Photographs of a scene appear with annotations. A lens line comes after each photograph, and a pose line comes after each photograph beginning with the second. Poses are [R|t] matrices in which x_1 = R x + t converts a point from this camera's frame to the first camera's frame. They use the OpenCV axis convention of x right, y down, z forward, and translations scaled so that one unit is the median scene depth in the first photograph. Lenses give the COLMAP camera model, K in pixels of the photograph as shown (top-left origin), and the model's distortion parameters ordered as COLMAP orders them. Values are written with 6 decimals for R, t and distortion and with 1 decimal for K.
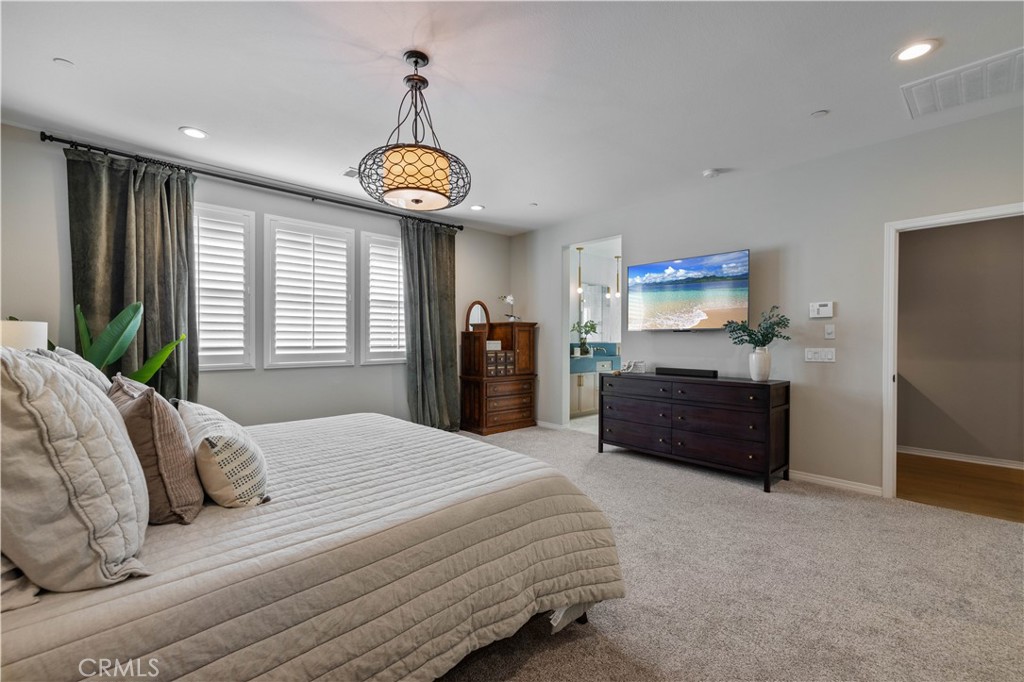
lens RADIAL K [[443.4, 0, 503.2], [0, 443.4, 342.6], [0, 0, 1]] dist [0.002174, 0.000245]
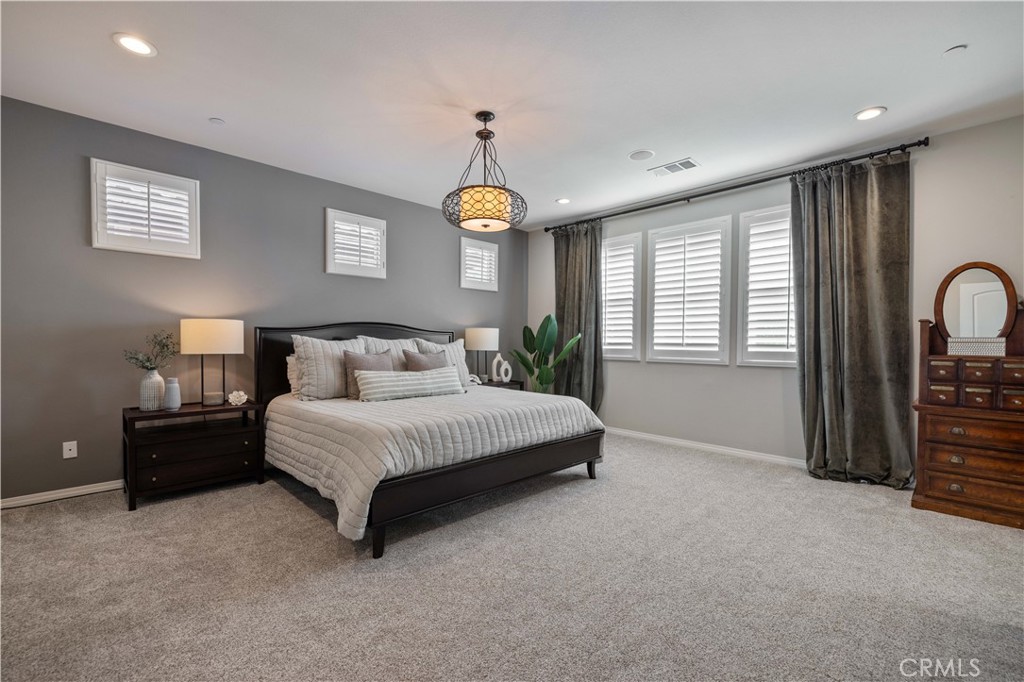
lens RADIAL K [[443.4, 0, 503.2], [0, 443.4, 344.0], [0, 0, 1]] dist [0.002174, 0.000245]
pose [[0.019223, 0.012517, -0.999737, 0.570250], [-0.005009, 0.999910, 0.012423, -0.000899], [0.999803, 0.004769, 0.019284, 0.529779]]
